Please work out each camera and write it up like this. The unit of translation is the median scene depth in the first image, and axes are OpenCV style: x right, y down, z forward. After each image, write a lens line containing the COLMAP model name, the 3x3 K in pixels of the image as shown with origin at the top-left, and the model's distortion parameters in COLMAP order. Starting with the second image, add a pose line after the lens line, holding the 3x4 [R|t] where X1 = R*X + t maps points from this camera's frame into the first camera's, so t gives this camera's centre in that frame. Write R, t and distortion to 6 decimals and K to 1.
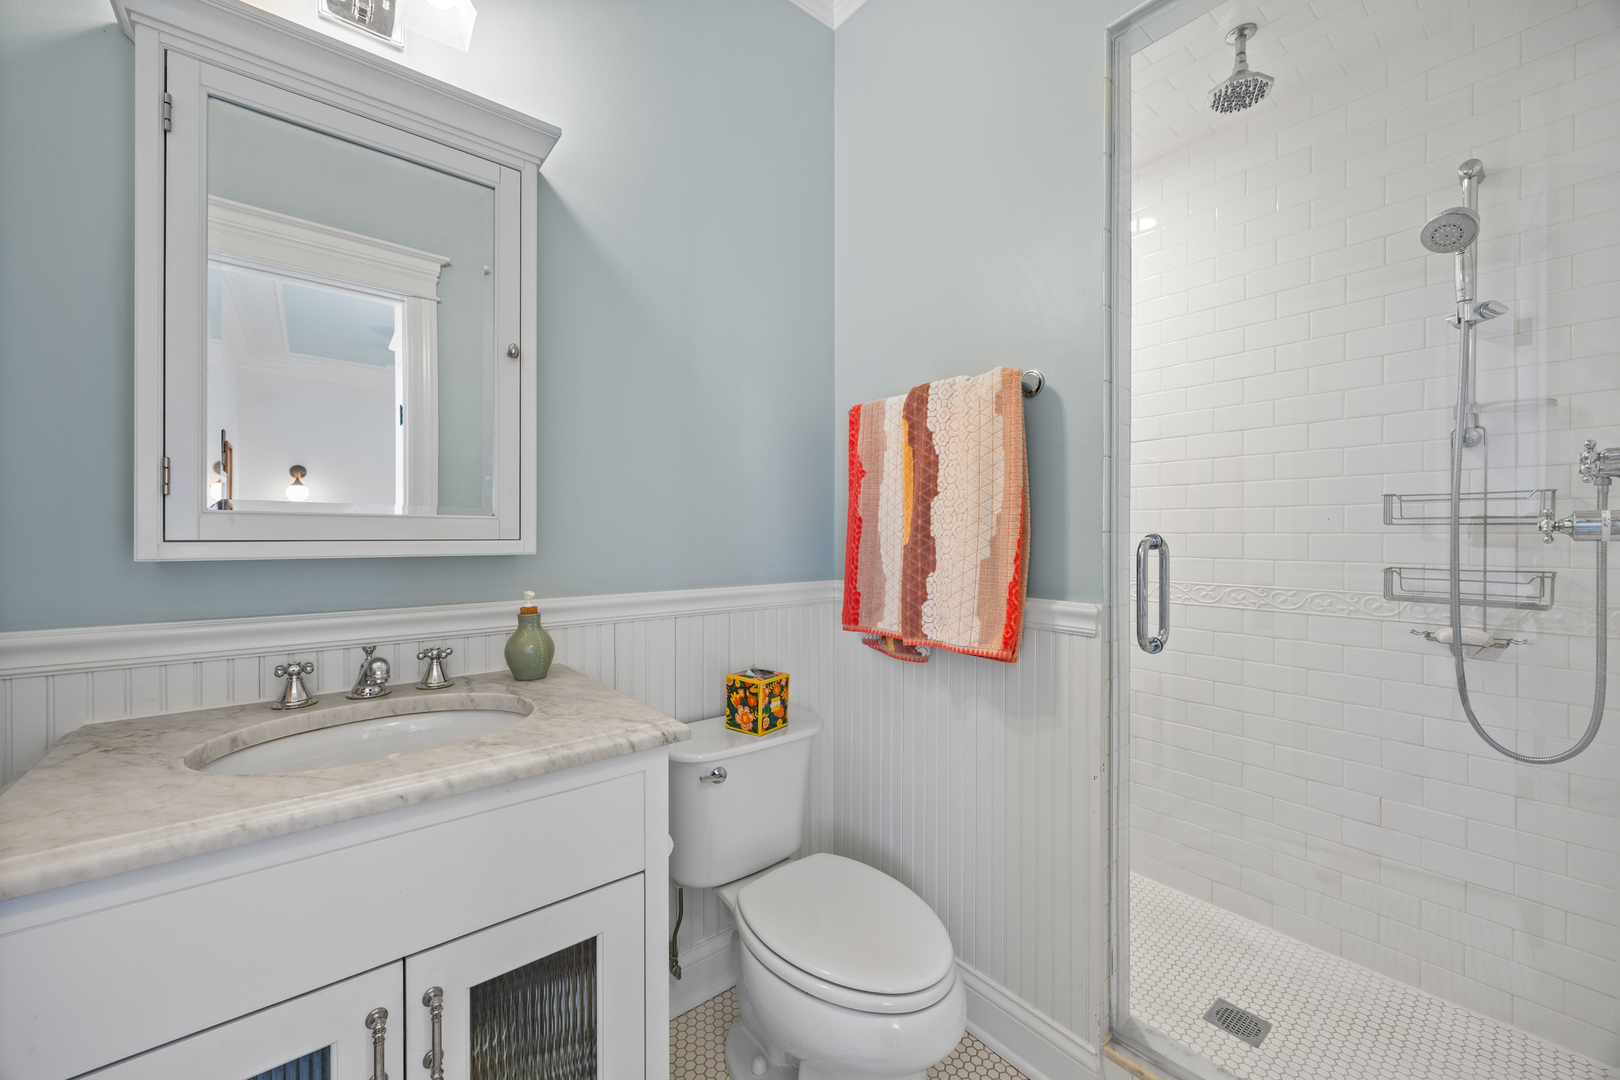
lens RADIAL K [[624.3, 0, 804.1], [0, 624.3, 537.1], [0, 0, 1]] dist [-0.002157, 0.000202]
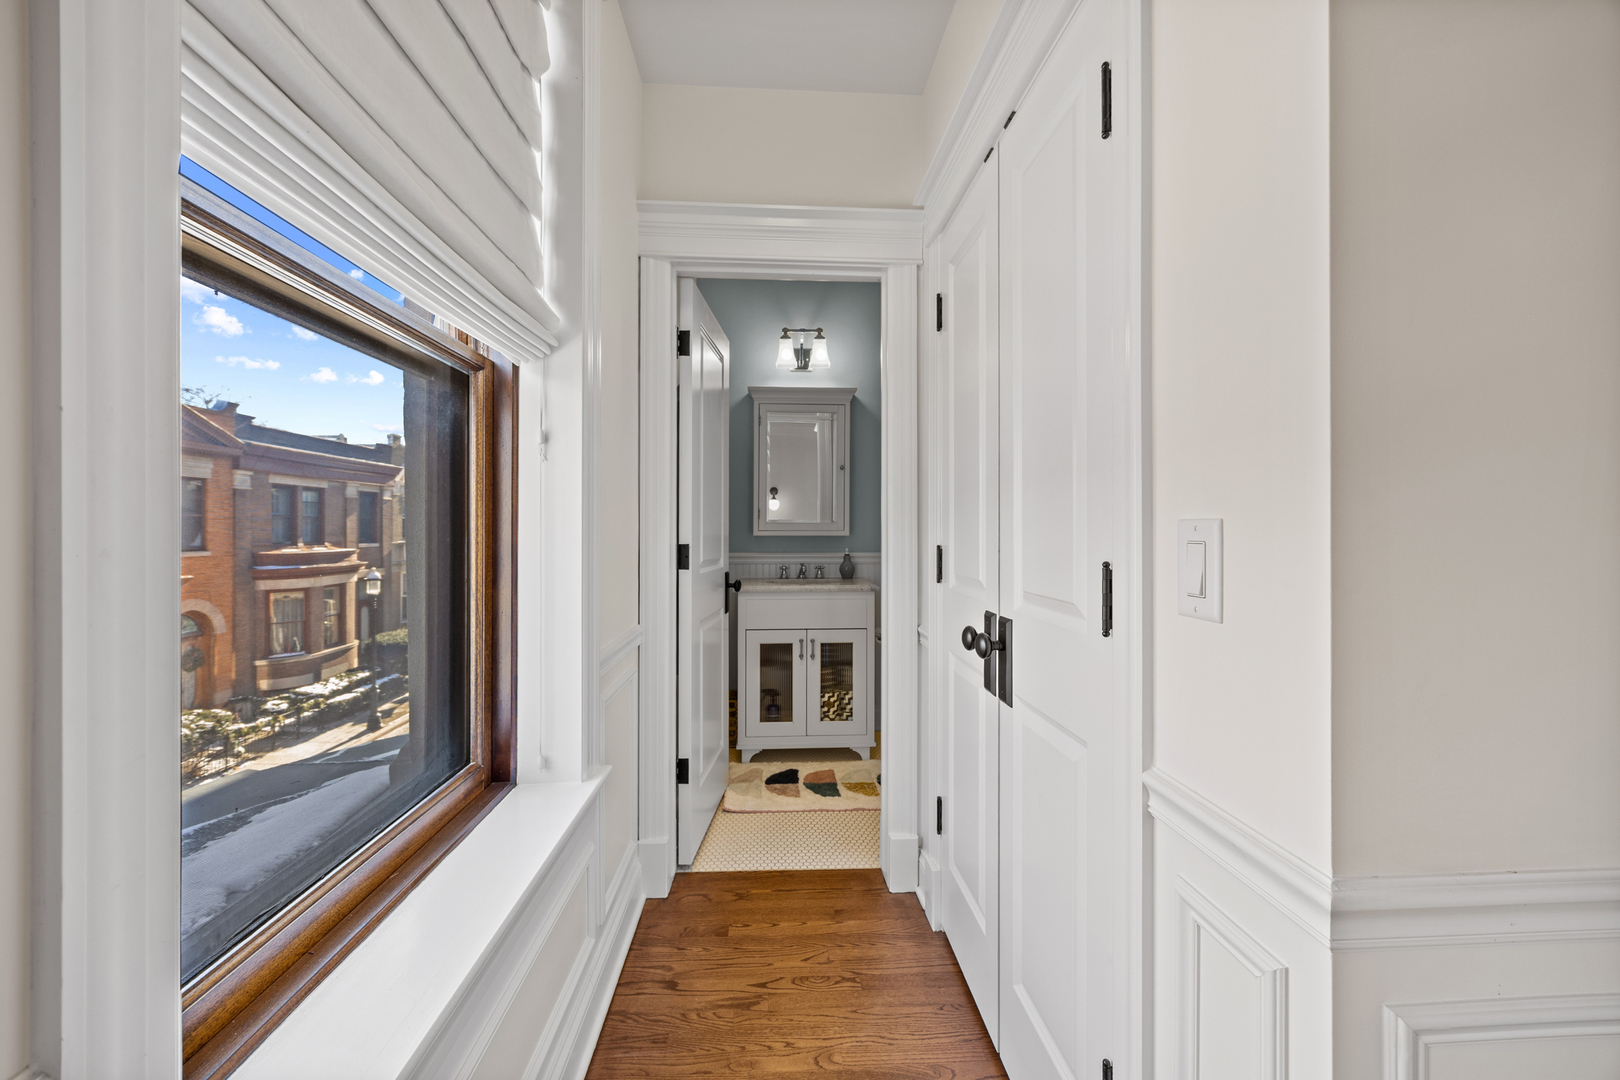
lens RADIAL K [[624.3, 0, 809.7], [0, 624.3, 531.3], [0, 0, 1]] dist [-0.002157, 0.000202]
pose [[0.817170, 0.004736, -0.576377, 1.158015], [-0.004402, 0.999988, 0.001976, 0.002421], [0.576380, 0.000923, 0.817181, -1.565726]]
